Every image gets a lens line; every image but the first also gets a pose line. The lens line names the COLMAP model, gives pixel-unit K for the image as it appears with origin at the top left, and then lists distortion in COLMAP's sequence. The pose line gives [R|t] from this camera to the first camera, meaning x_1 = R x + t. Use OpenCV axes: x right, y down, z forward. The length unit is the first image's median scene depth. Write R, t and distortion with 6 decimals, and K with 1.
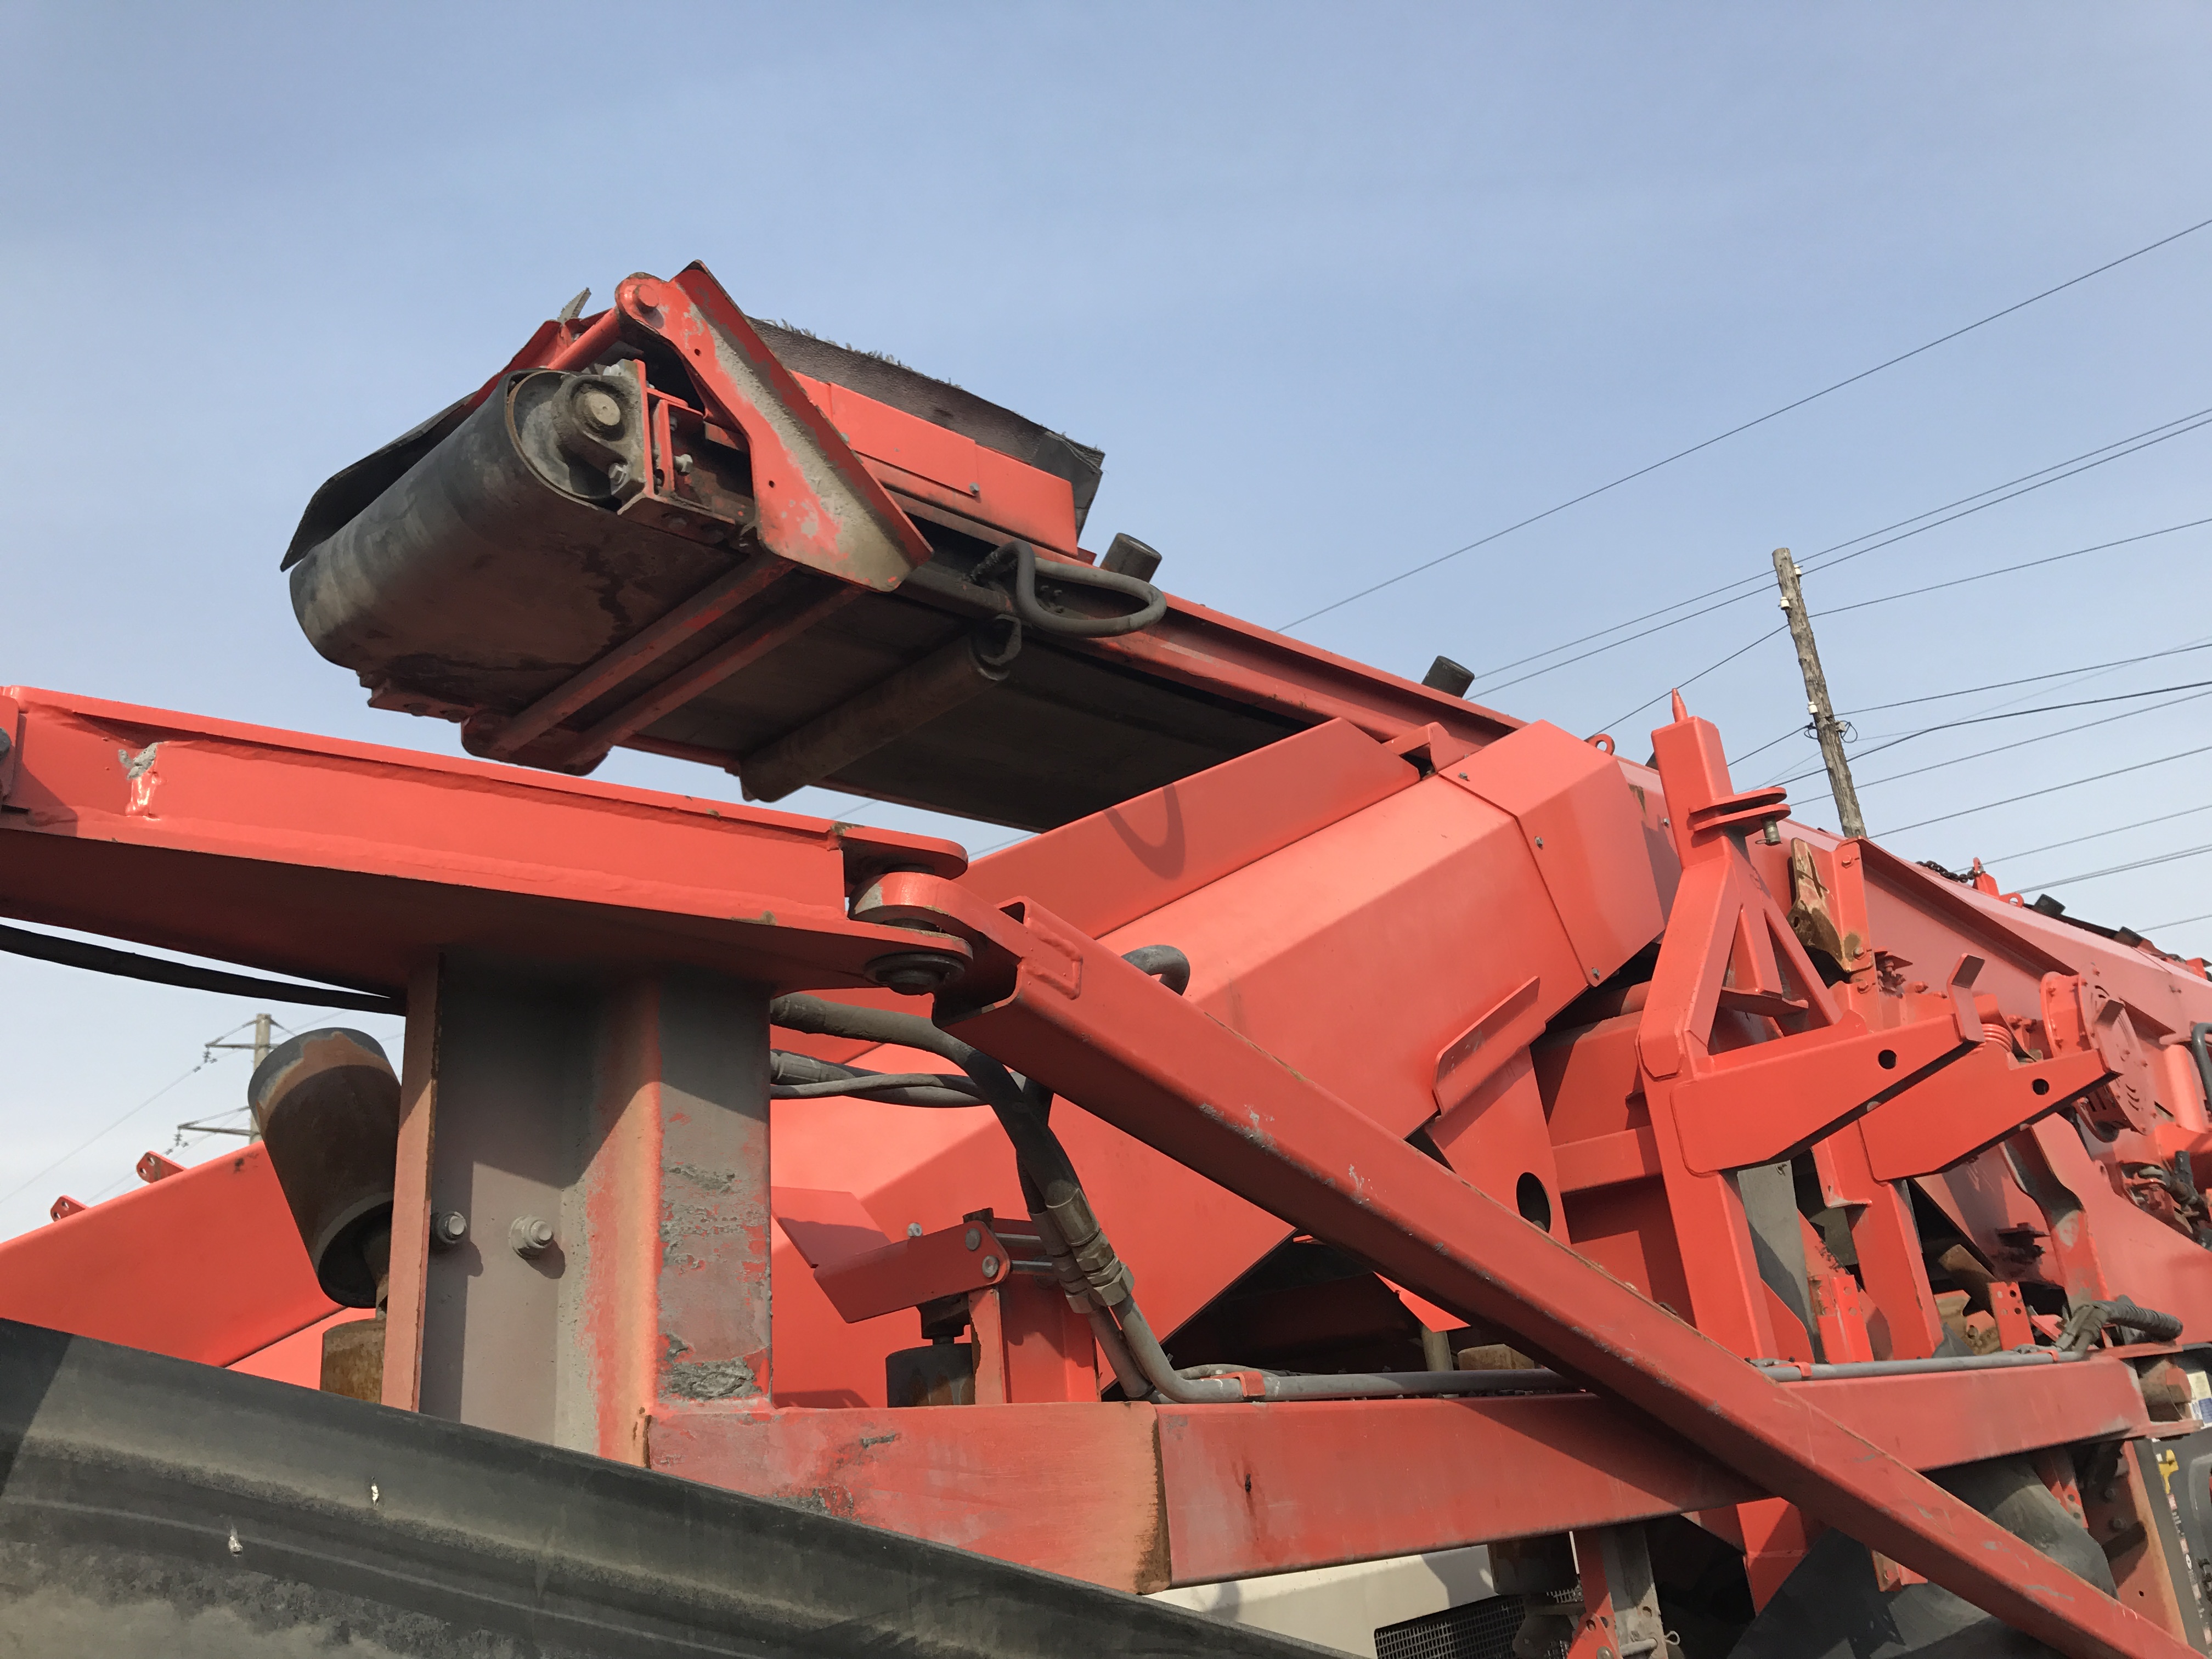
lens RADIAL K [[1844.9, 0, 1096.6], [0, 1844.9, 827.2], [0, 0, 1]] dist [0.025881, -0.014280]
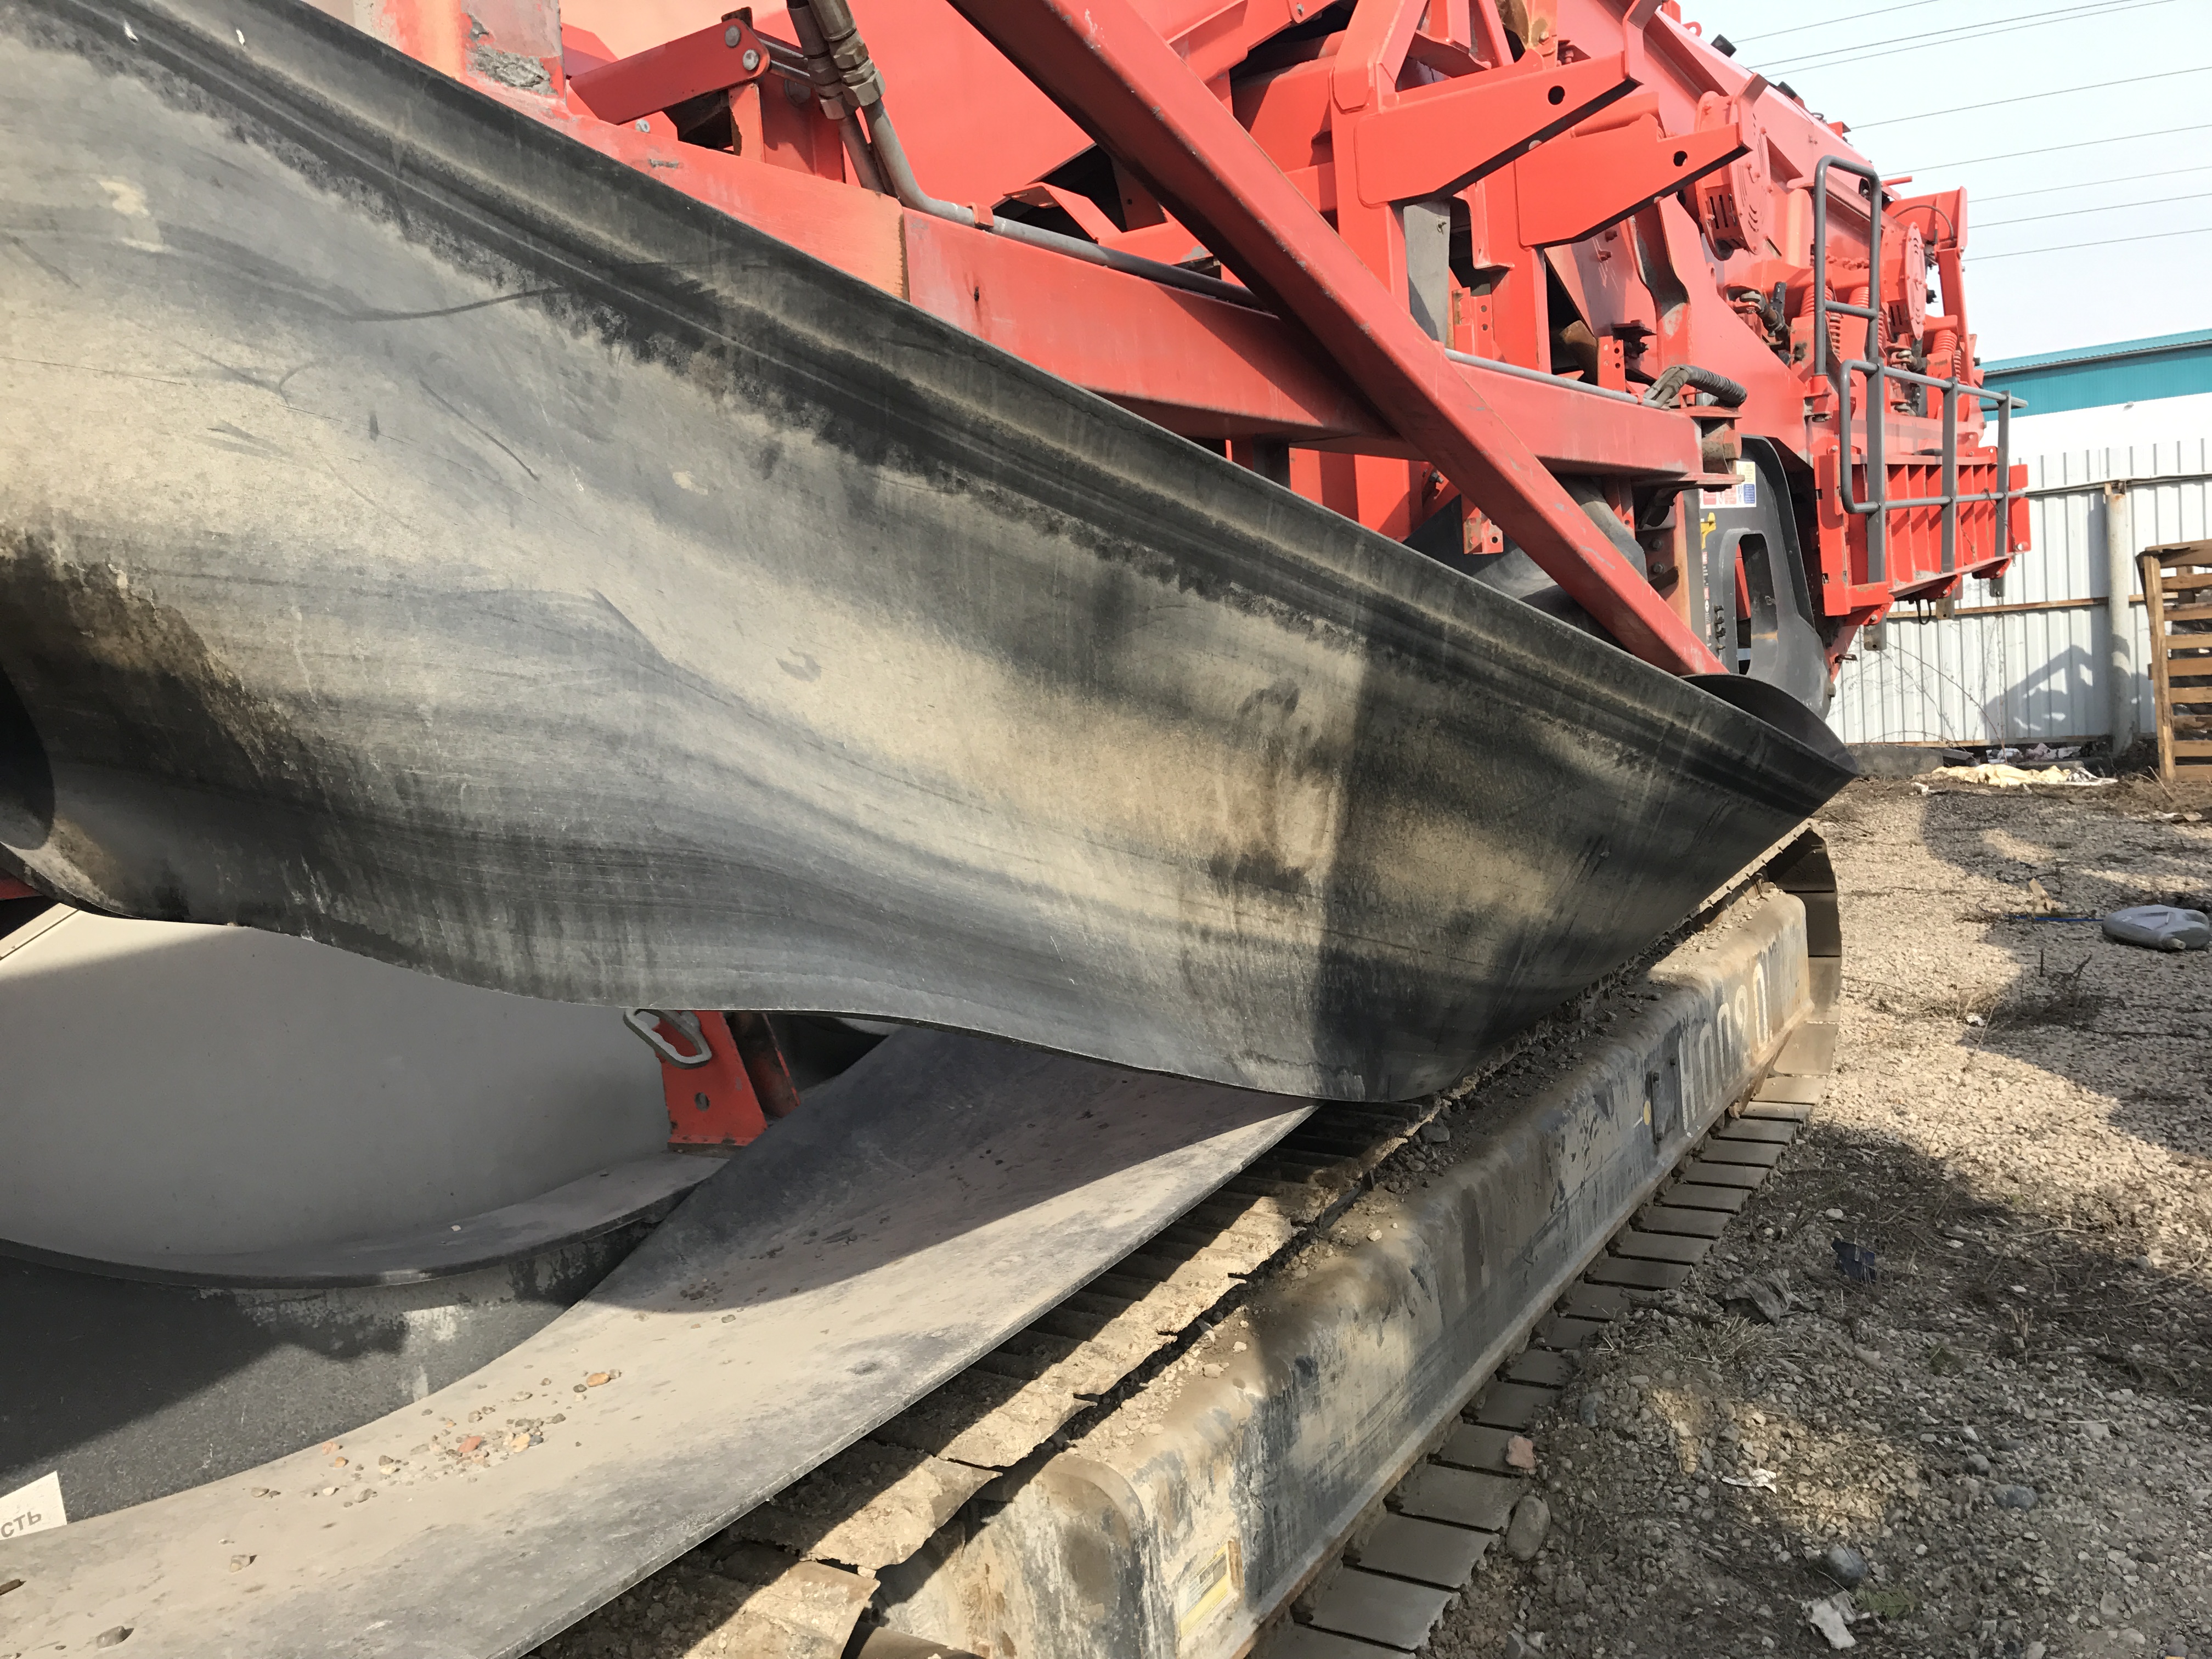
lens RADIAL K [[1844.9, 0, 1098.5], [0, 1844.9, 816.2], [0, 0, 1]] dist [0.025881, -0.014280]
pose [[0.982523, 0.007384, 0.185993, -0.023382], [-0.084823, 0.907195, 0.412070, 0.073402], [-0.165690, -0.420645, 0.891967, -0.071203]]
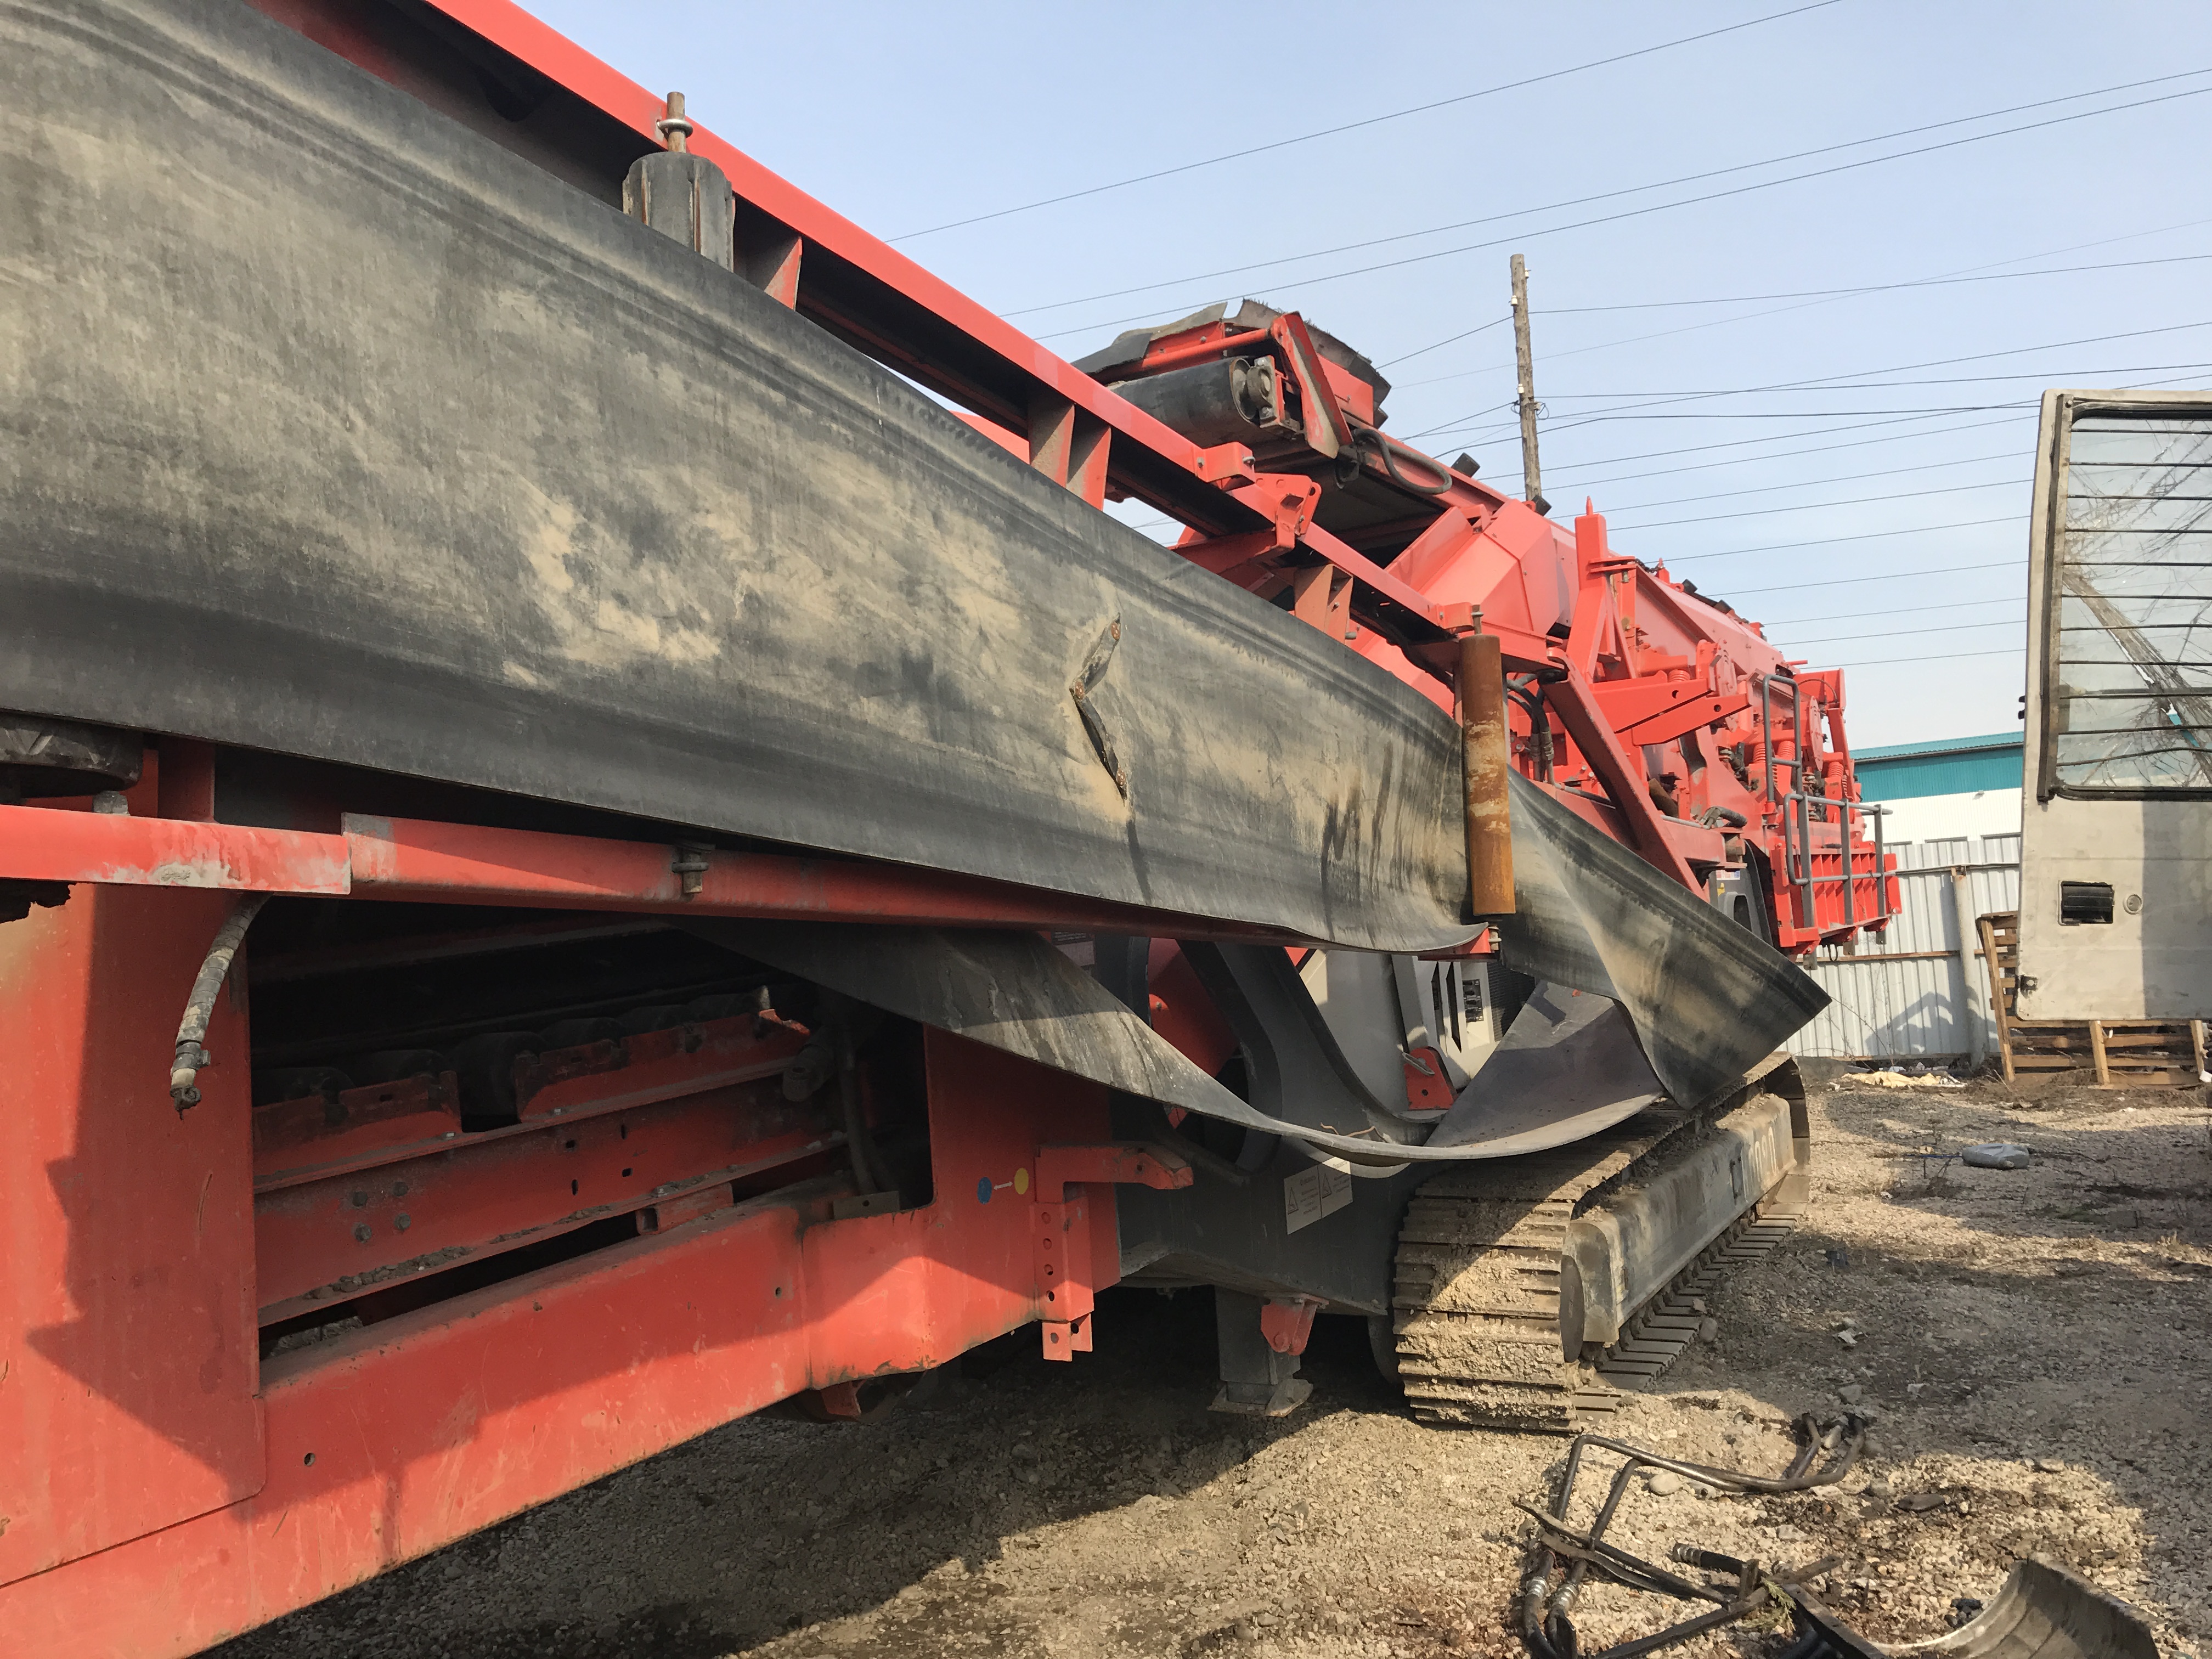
lens RADIAL K [[1844.9, 0, 1113.3], [0, 1844.9, 813.7], [0, 0, 1]] dist [0.025881, -0.014280]
pose [[0.968814, 0.071728, 0.237179, -0.703187], [-0.127660, 0.964862, 0.229663, -0.153176], [-0.212372, -0.252779, 0.943929, -0.953594]]
